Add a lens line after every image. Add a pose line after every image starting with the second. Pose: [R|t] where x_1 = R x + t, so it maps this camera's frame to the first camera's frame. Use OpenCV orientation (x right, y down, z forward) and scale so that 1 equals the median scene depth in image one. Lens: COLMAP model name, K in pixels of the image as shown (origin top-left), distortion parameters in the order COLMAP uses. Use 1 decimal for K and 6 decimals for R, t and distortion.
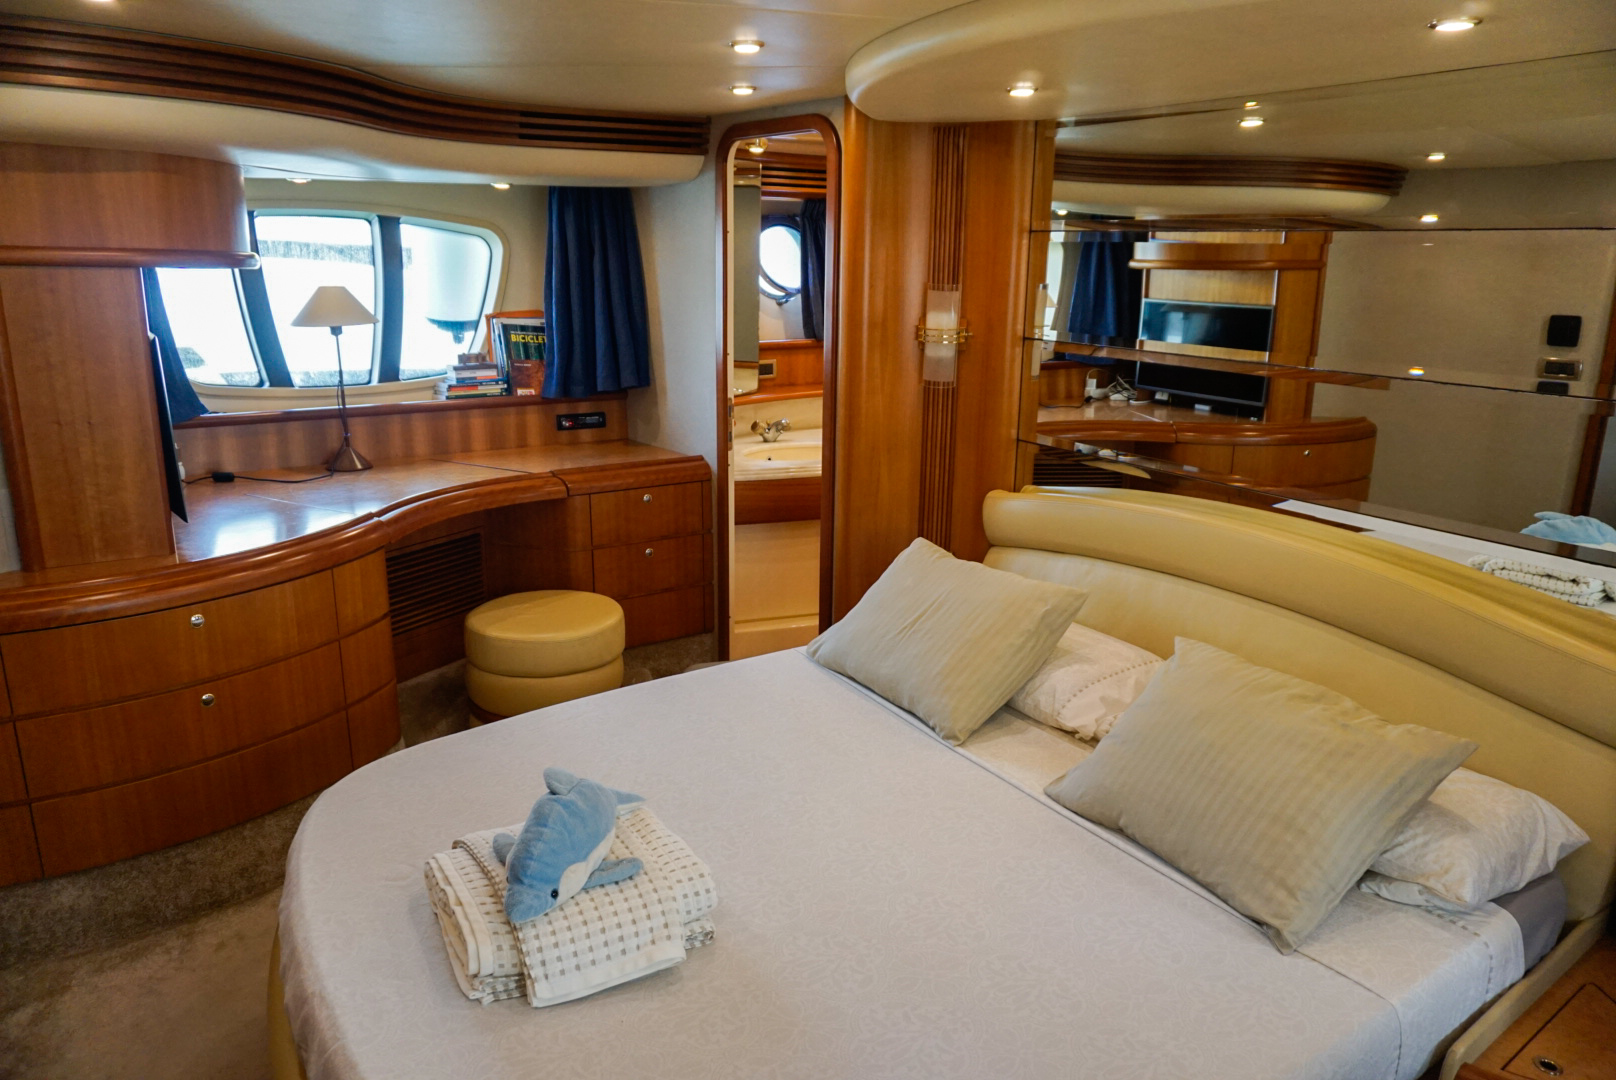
lens RADIAL K [[1065.3, 0, 809.4], [0, 1065.3, 547.4], [0, 0, 1]] dist [-0.057394, 0.036146]
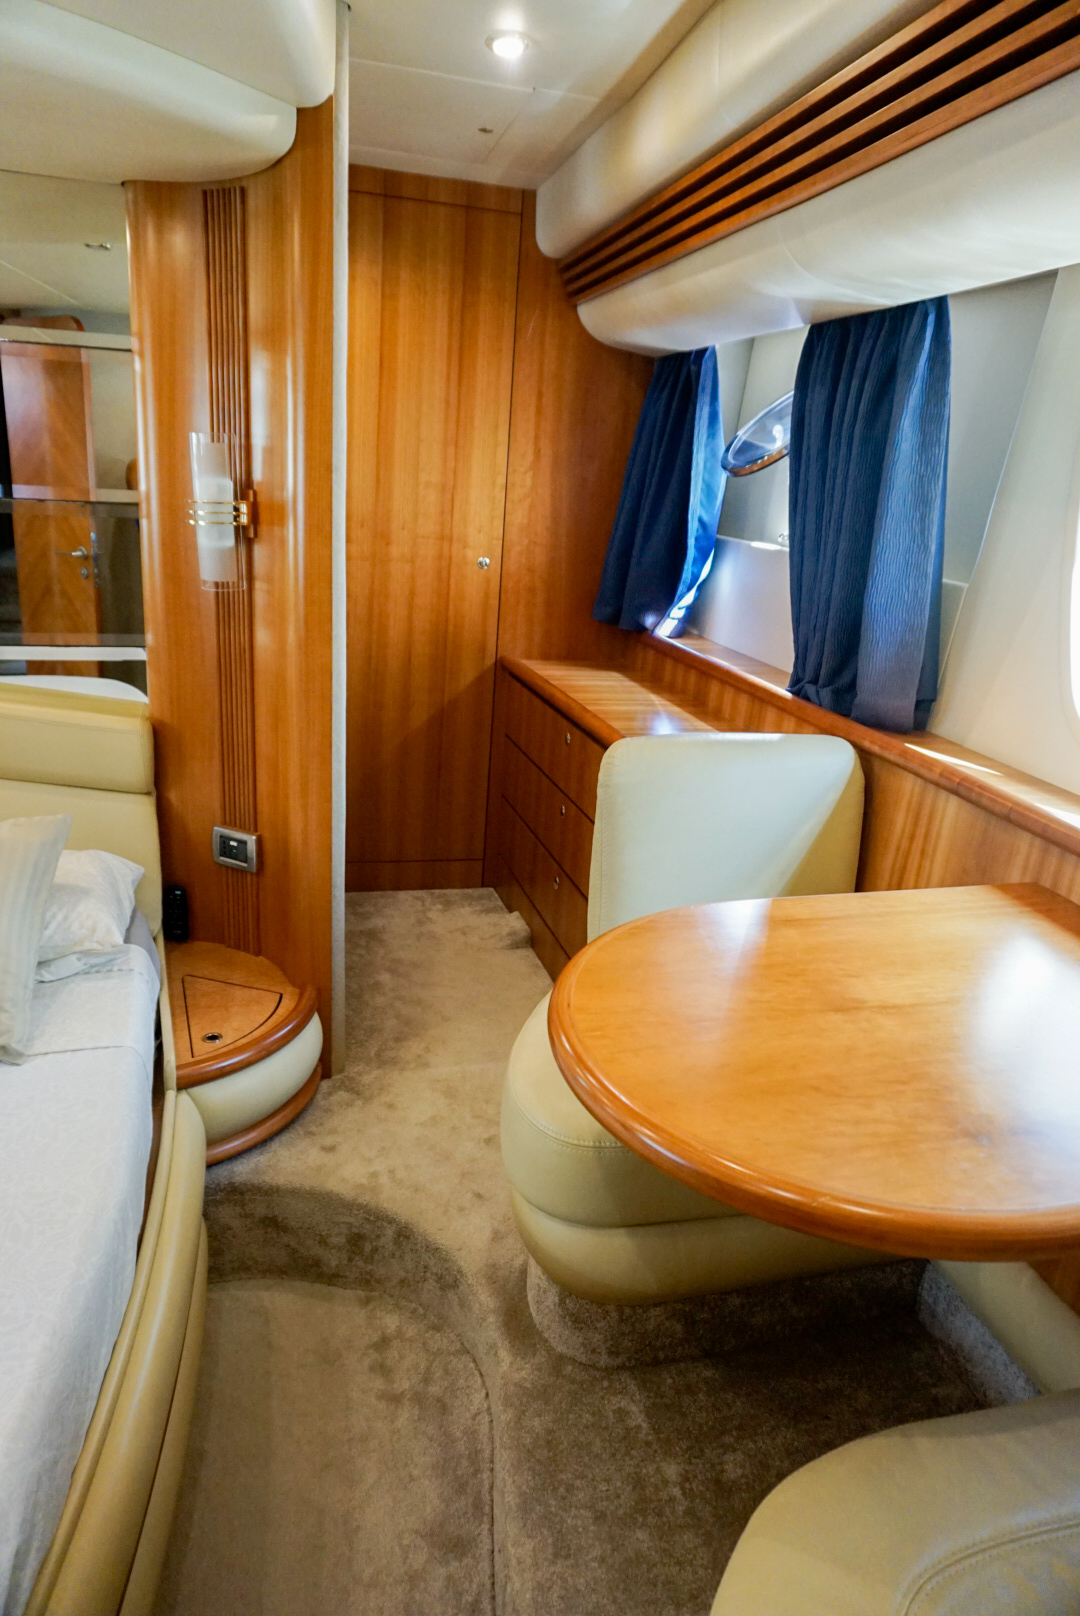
lens RADIAL K [[1065.3, 0, 532.7], [0, 1065.3, 812.6], [0, 0, 1]] dist [-0.057394, 0.036146]
pose [[0.296567, -0.283363, 0.912005, -0.144731], [0.194211, 0.952907, 0.232918, 0.012685], [-0.935056, 0.108045, 0.337633, 0.105692]]
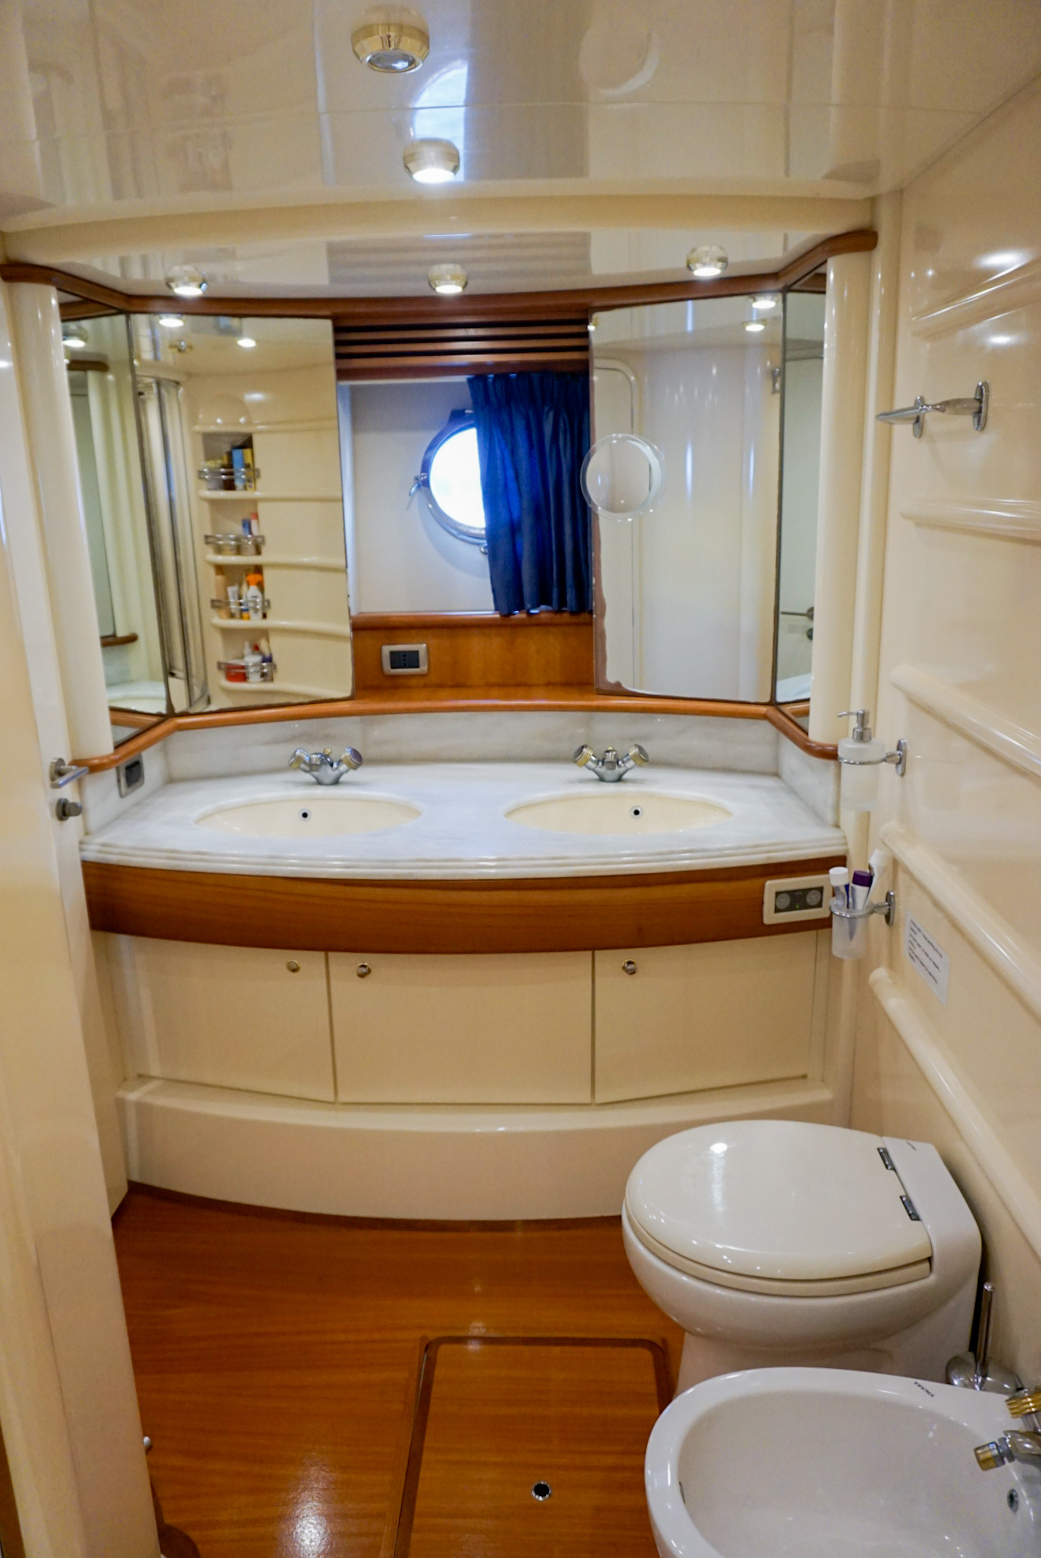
lens RADIAL K [[1083.2, 0, 520.5], [0, 1083.2, 779.0], [0, 0, 1]] dist [-0.059772, 0.036326]
pose [[0.825657, 0.115467, -0.552230, 0.612180], [-0.115629, 0.992687, 0.034682, -0.215999], [0.552196, 0.035218, 0.832970, 0.876871]]
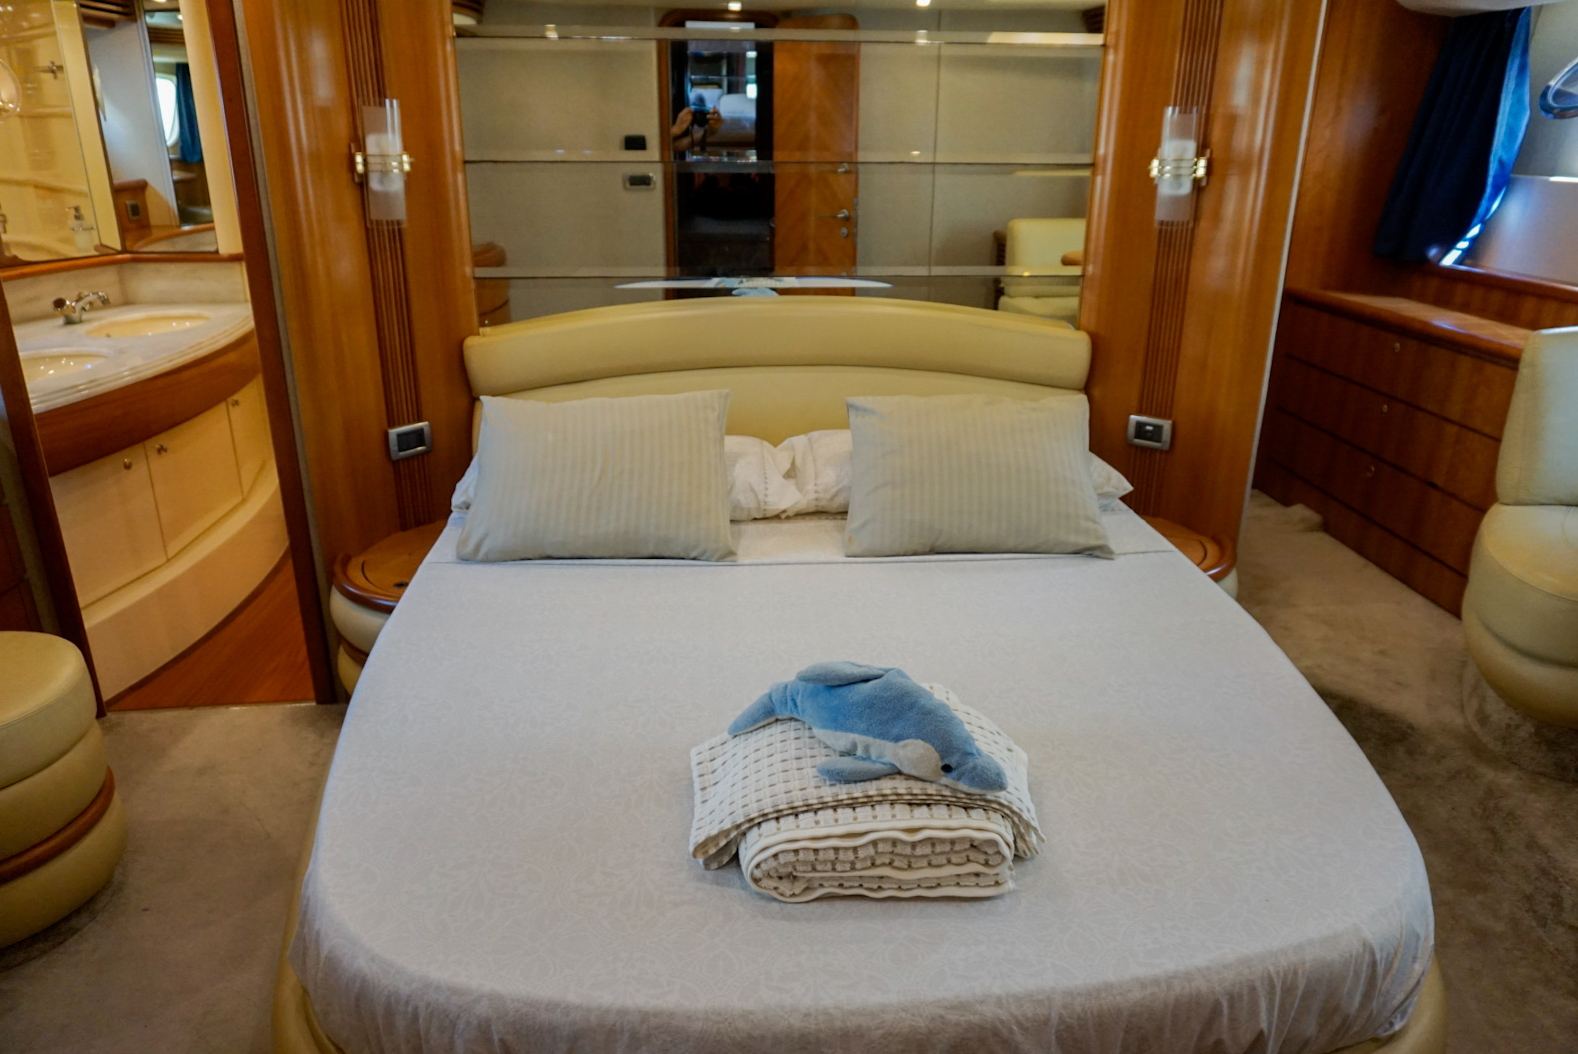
lens RADIAL K [[1074.0, 0, 784.3], [0, 1074.0, 533.8], [0, 0, 1]] dist [-0.055464, 0.040646]
pose [[0.478726, -0.320072, 0.817543, -0.554608], [0.231109, 0.944280, 0.234360, -0.053348], [-0.847001, 0.076747, 0.526022, 0.358197]]
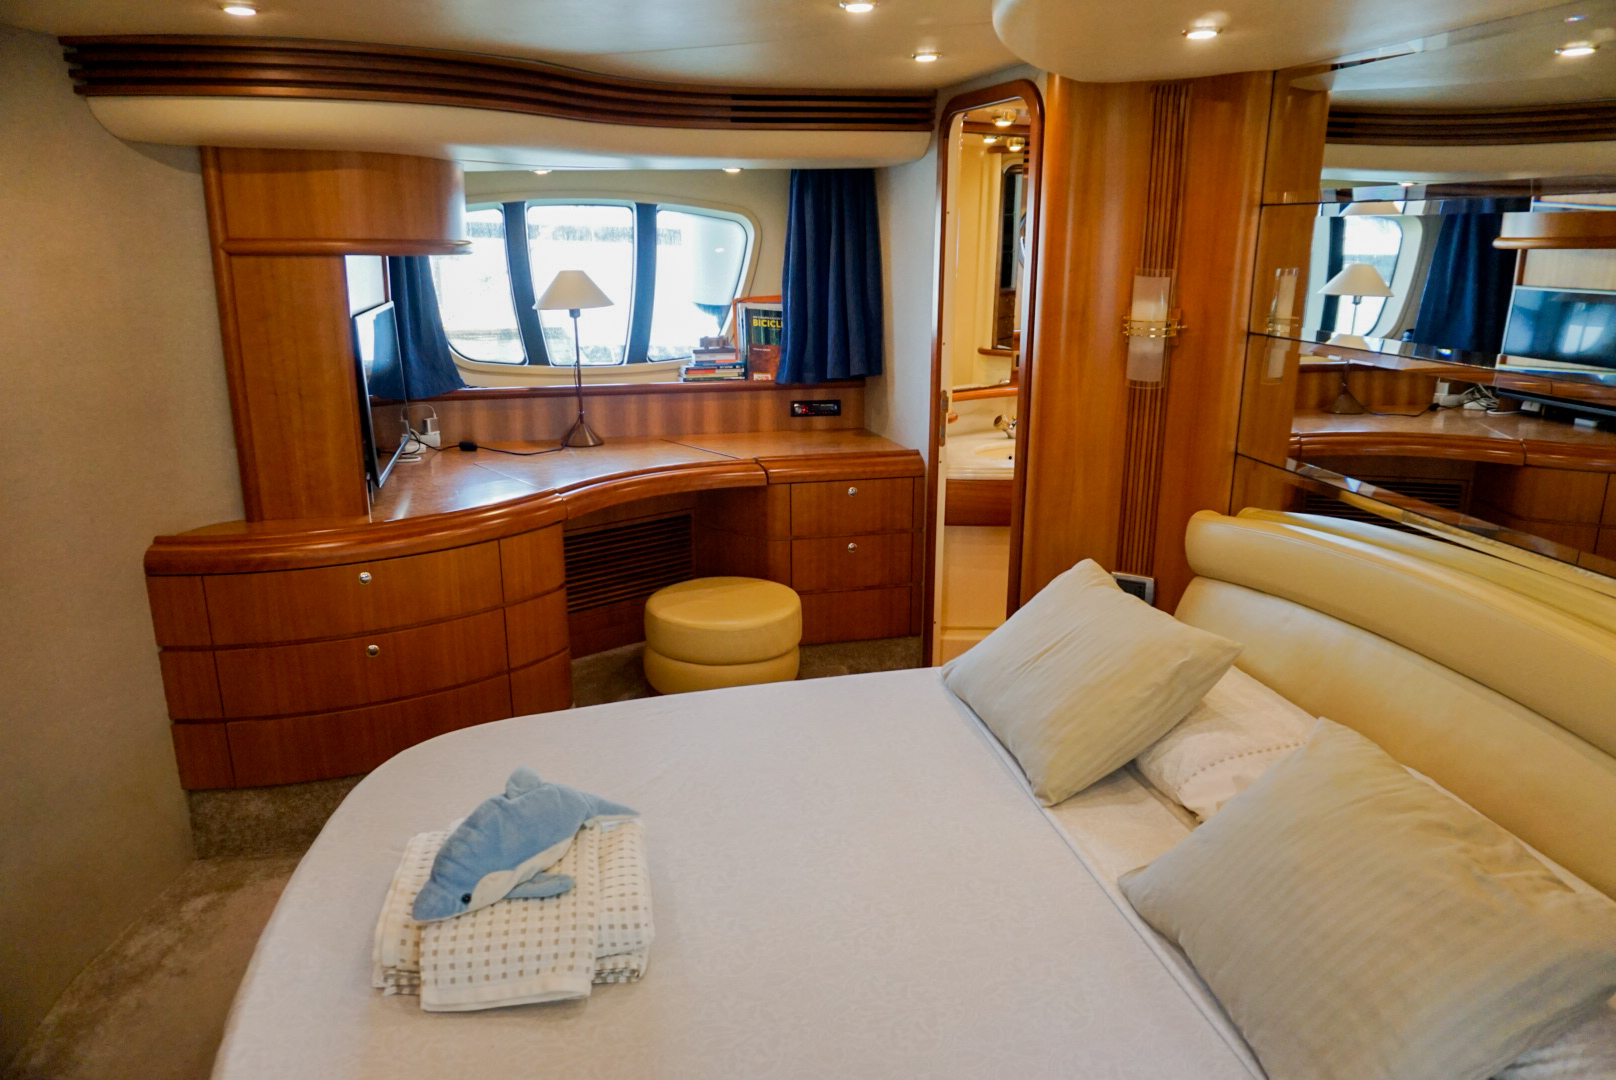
lens RADIAL K [[1065.3, 0, 809.4], [0, 1065.3, 547.4], [0, 0, 1]] dist [-0.057394, 0.036146]
pose [[0.934749, 0.084764, -0.345049, 0.199389], [-0.080025, 0.996400, 0.027982, -0.026189], [0.346179, 0.001456, 0.938167, 0.107830]]
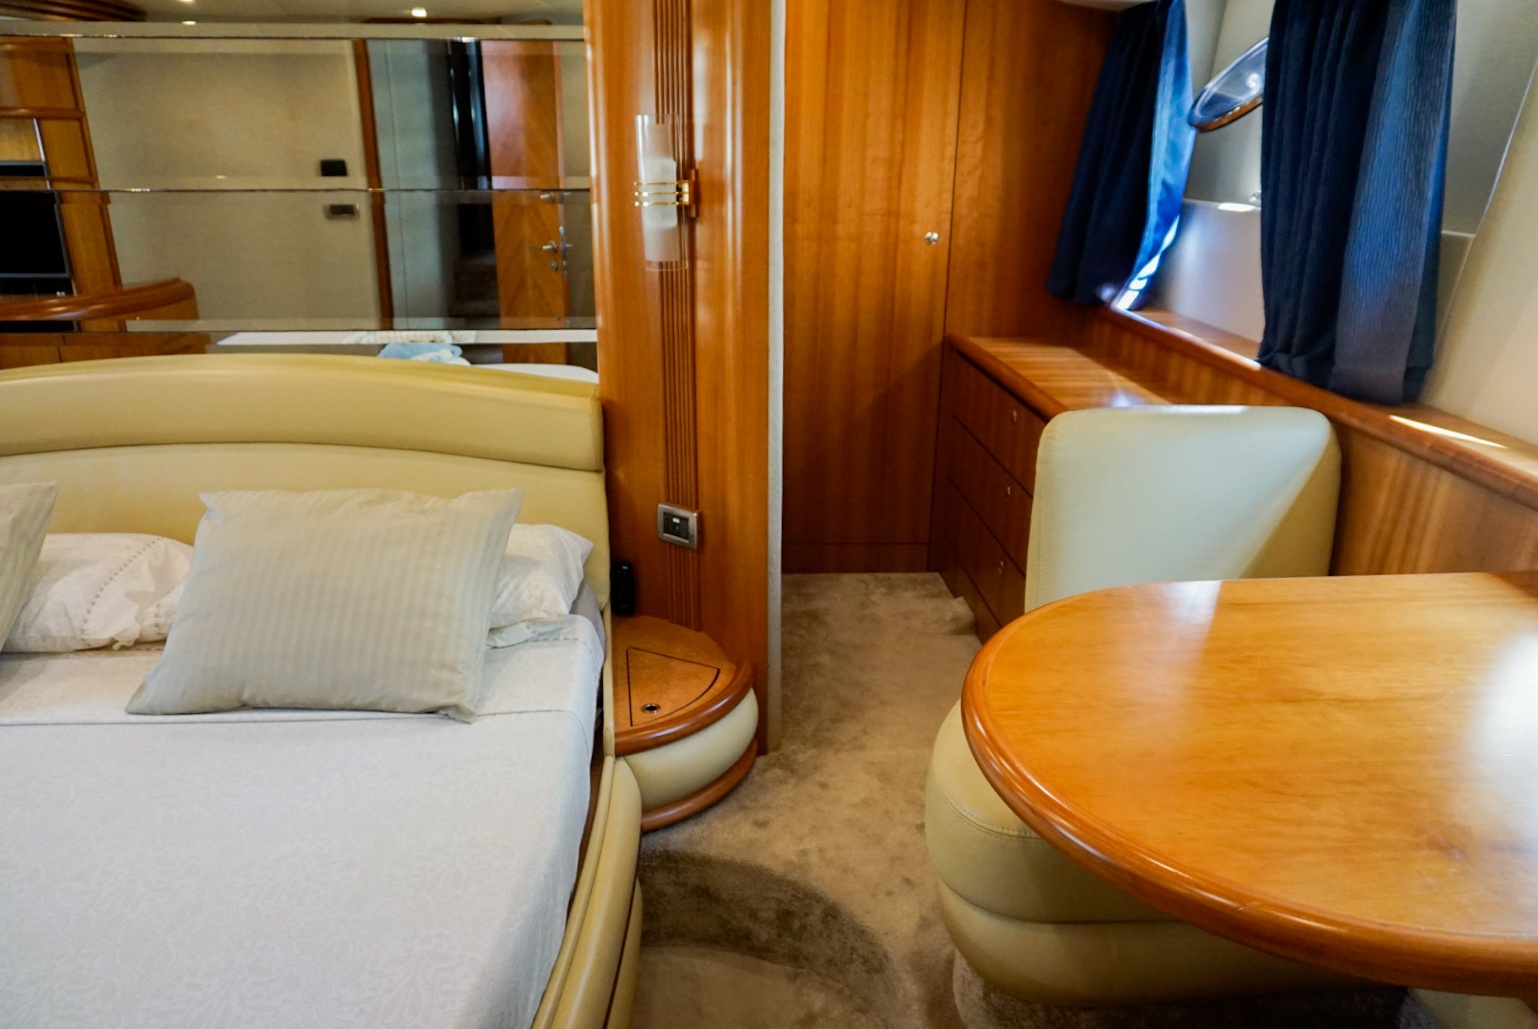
lens RADIAL K [[1069.3, 0, 763.4], [0, 1069.3, 521.7], [0, 0, 1]] dist [-0.059772, 0.036326]
pose [[0.484346, -0.294980, 0.823647, -0.132695], [0.228081, 0.951463, 0.206633, 0.024233], [-0.844623, 0.087777, 0.528117, 0.098686]]
